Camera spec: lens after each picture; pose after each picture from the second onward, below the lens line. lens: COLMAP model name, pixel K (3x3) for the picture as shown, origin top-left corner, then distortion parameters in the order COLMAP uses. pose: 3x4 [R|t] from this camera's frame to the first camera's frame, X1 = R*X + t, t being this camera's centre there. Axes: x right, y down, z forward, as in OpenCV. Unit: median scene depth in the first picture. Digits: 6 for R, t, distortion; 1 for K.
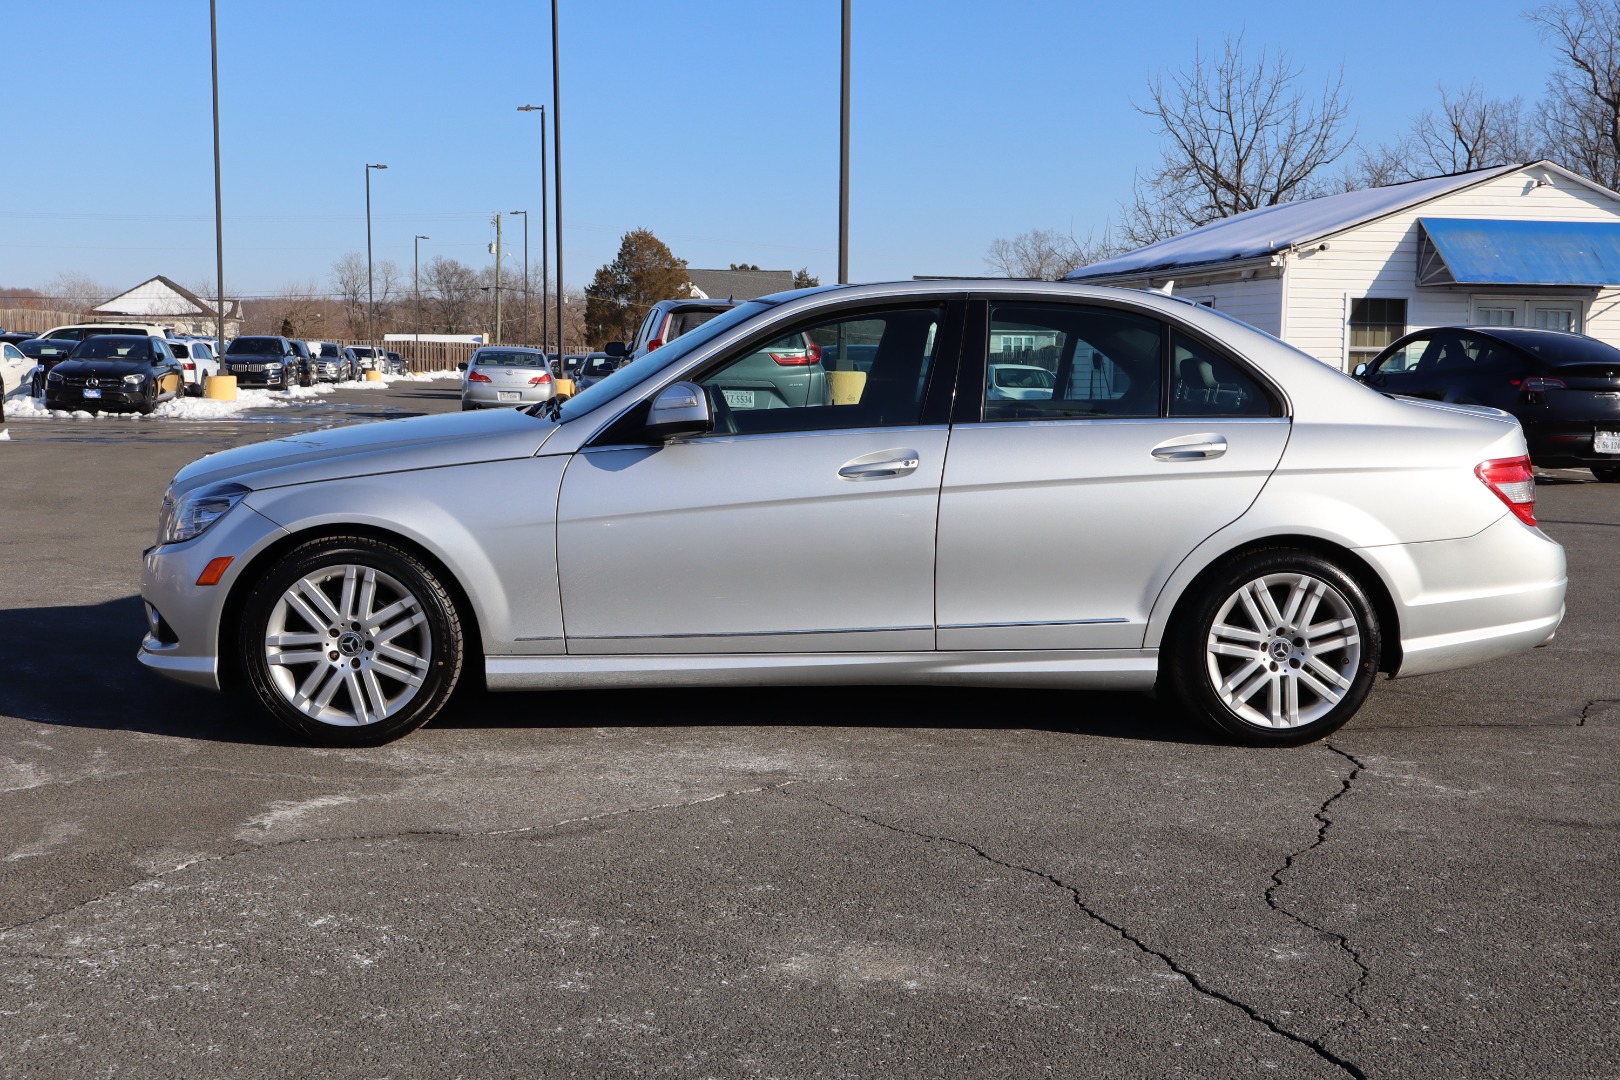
lens RADIAL K [[1763.3, 0, 808.4], [0, 1763.3, 544.7], [0, 0, 1]] dist [-0.001966, 0.000000]
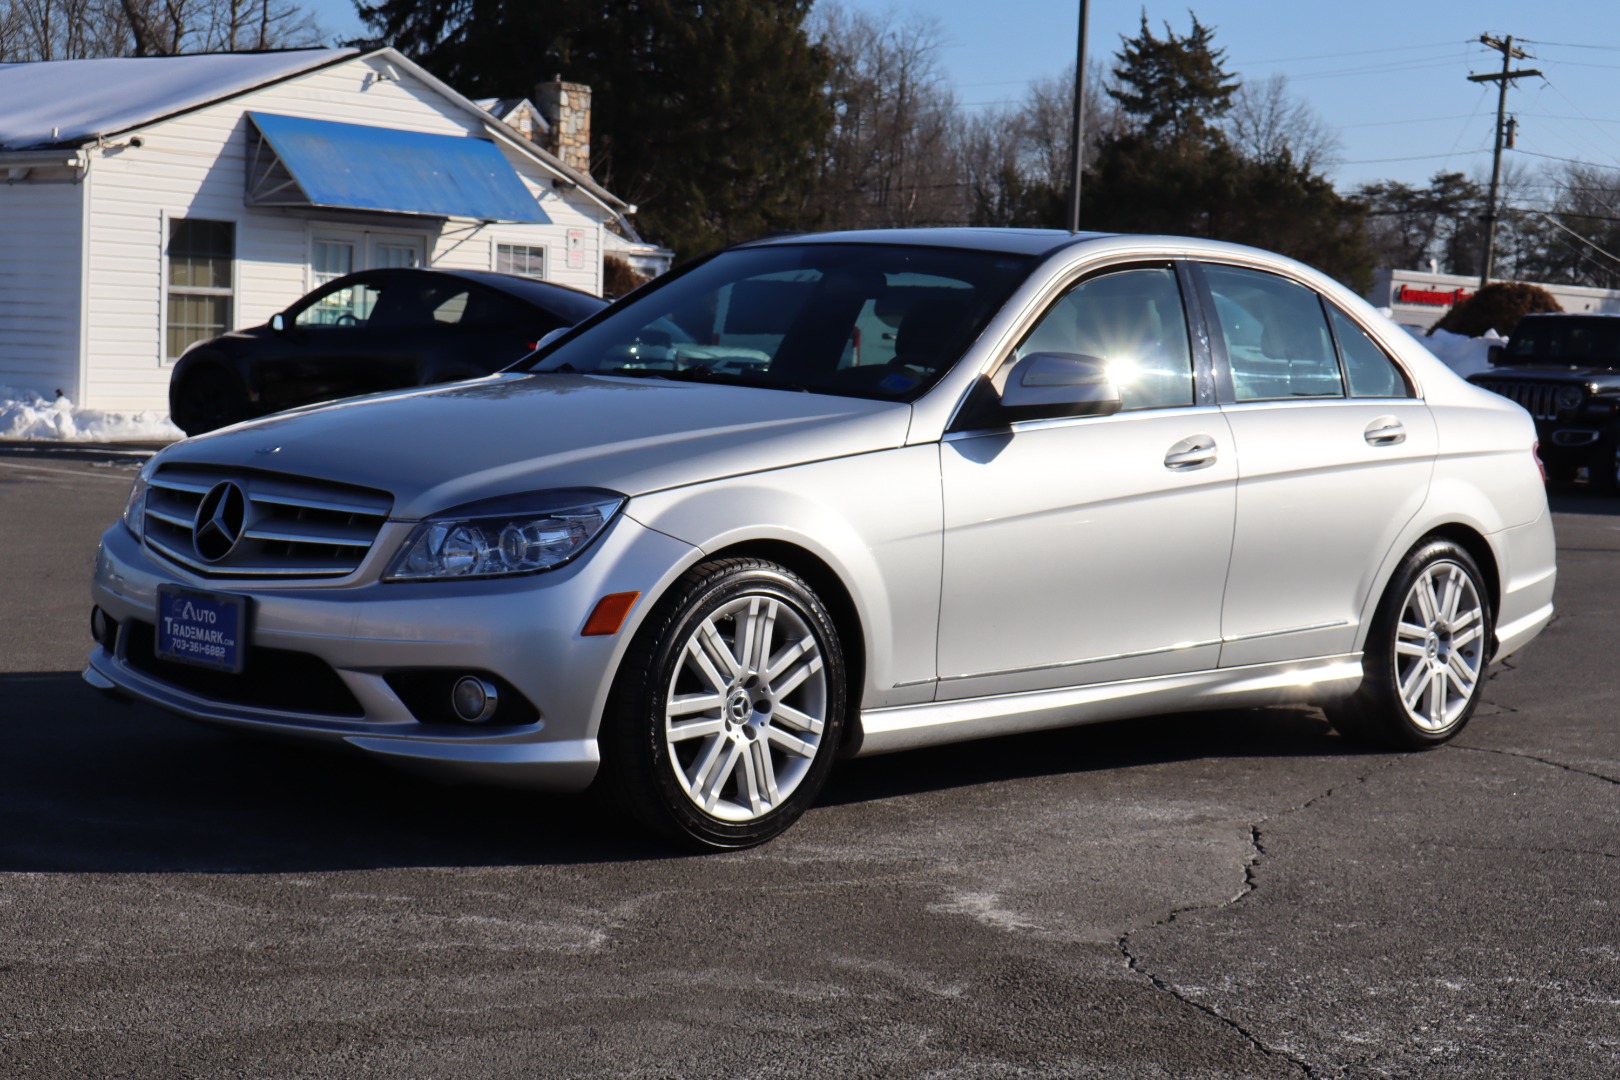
lens RADIAL K [[2657.8, 0, 811.1], [0, 2657.8, 540.4], [0, 0, 1]] dist [0.037202, 0.000000]
pose [[0.746222, -0.030353, 0.665005, -0.925058], [0.038898, 0.999241, 0.001960, -0.012297], [-0.664560, 0.024405, 0.746836, 0.156297]]
